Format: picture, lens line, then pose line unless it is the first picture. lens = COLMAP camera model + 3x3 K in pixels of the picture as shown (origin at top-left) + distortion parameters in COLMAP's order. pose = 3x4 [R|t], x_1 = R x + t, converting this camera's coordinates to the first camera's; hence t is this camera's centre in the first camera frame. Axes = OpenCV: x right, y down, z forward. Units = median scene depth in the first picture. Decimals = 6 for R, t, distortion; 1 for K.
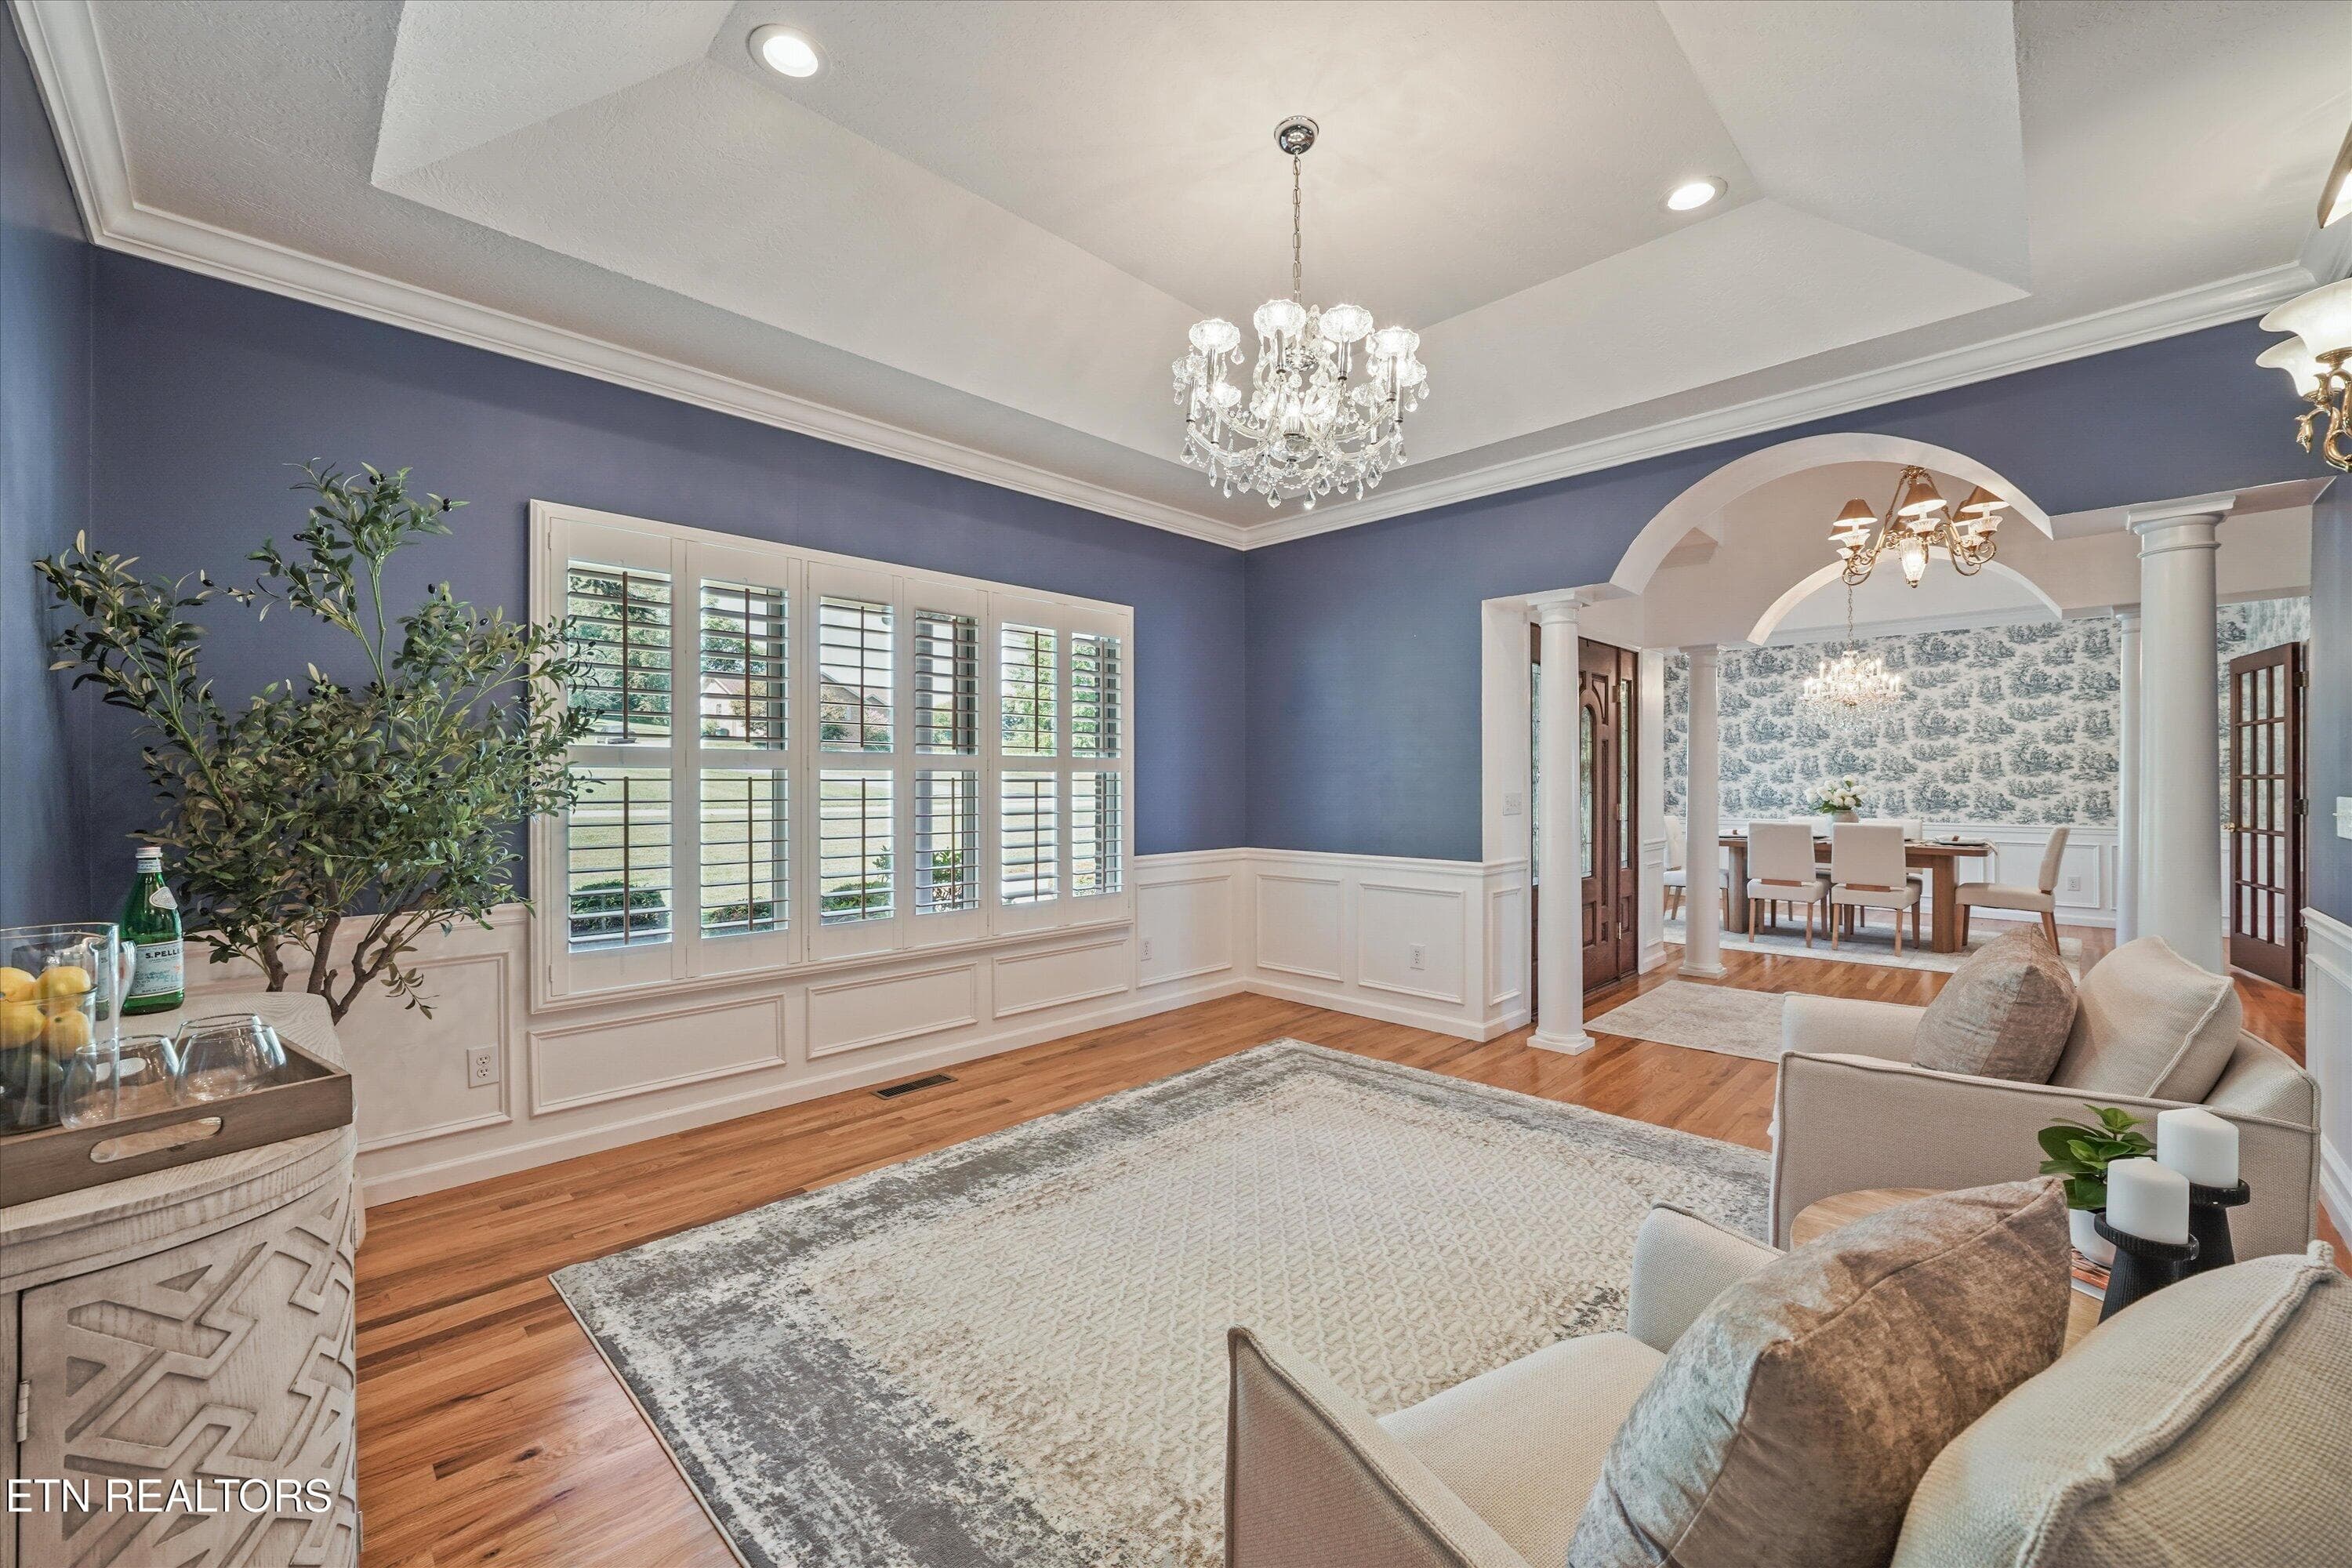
lens RADIAL K [[919.5, 0, 1168.8], [0, 919.5, 781.4], [0, 0, 1]] dist [-0.021048, 0.000126]
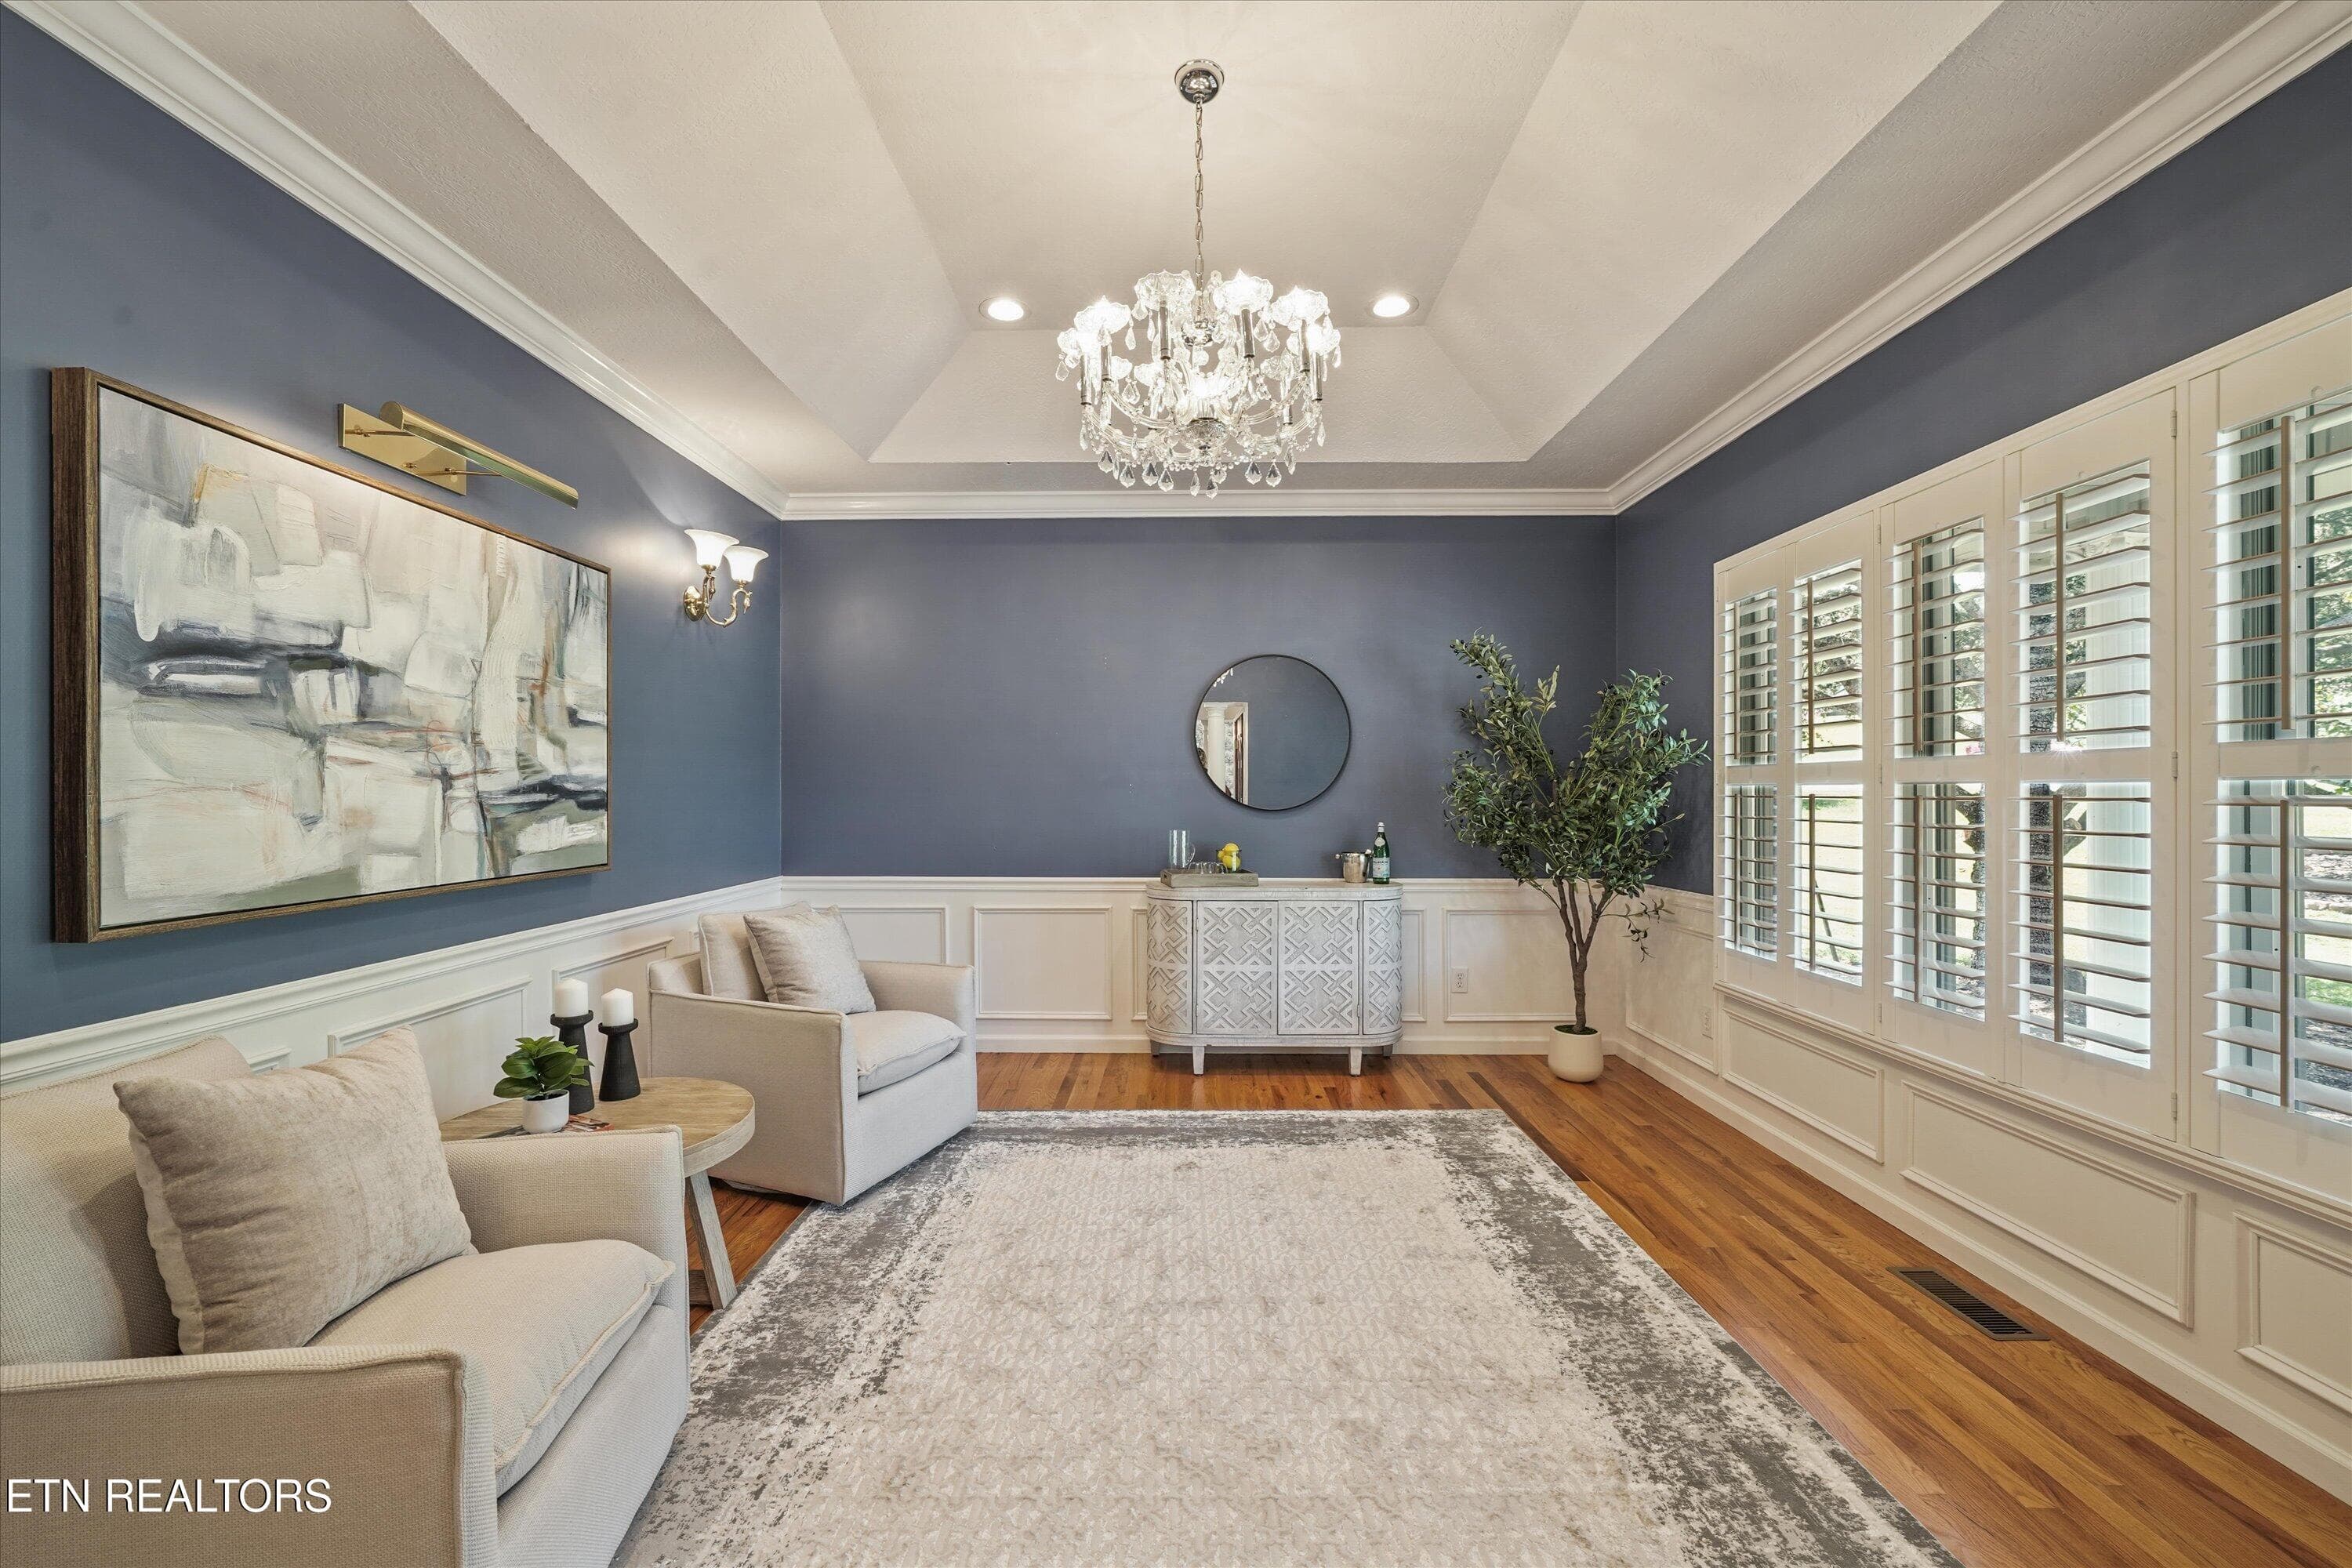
lens RADIAL K [[919.5, 0, 1168.8], [0, 919.5, 781.4], [0, 0, 1]] dist [-0.021048, 0.000126]
pose [[-0.711098, -0.000413, -0.703093, 0.730171], [0.004840, 0.999973, -0.005482, -0.019937], [0.703076, -0.007301, -0.711077, 1.478968]]
